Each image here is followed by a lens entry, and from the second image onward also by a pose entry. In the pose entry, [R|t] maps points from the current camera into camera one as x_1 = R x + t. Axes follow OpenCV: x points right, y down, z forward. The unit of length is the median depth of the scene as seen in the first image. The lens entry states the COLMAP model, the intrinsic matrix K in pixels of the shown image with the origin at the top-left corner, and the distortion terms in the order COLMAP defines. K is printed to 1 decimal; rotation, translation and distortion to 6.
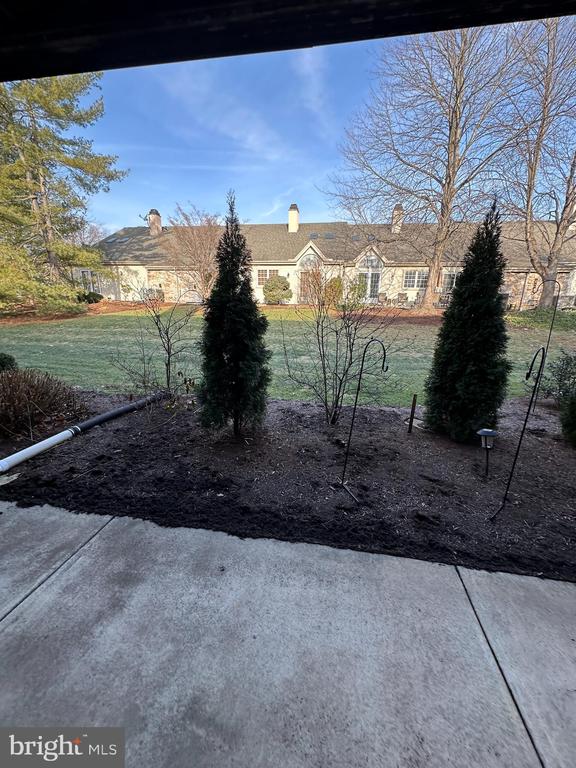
lens RADIAL K [[306.5, 0, 288.0], [0, 306.5, 384.0], [0, 0, 1]] dist [-0.000742, 0.000025]
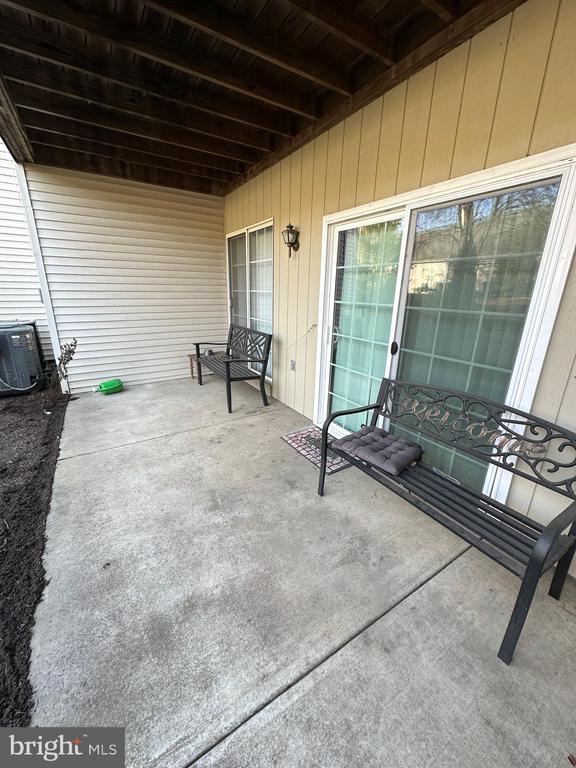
lens RADIAL K [[306.5, 0, 288.0], [0, 306.5, 384.0], [0, 0, 1]] dist [-0.000742, 0.000025]
pose [[-0.674051, -0.249067, 0.695429, -0.608253], [0.154353, 0.873169, 0.462332, -0.110117], [-0.722379, 0.418977, -0.550116, 0.507667]]
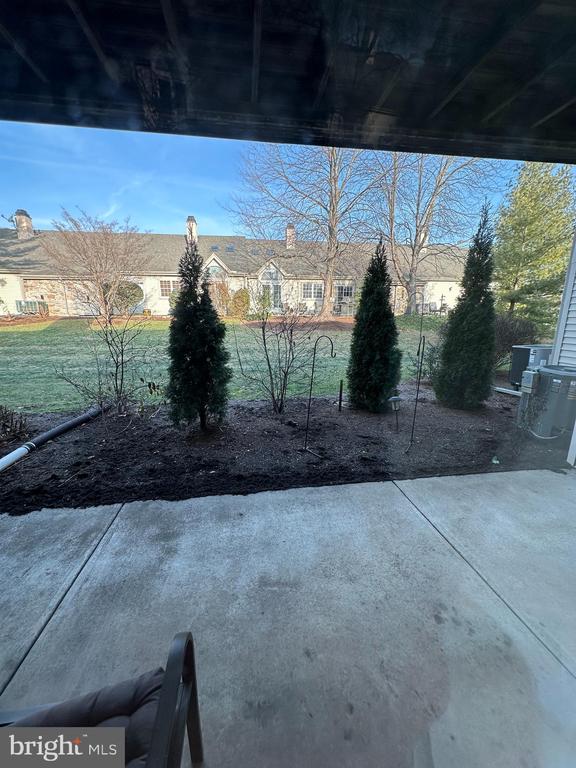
lens RADIAL K [[306.5, 0, 288.0], [0, 306.5, 384.0], [0, 0, 1]] dist [-0.000742, 0.000025]
pose [[0.950034, -0.088678, 0.299285, -0.207609], [0.098171, 0.995028, -0.016802, 0.054758], [-0.296307, 0.045344, 0.954016, -0.183951]]
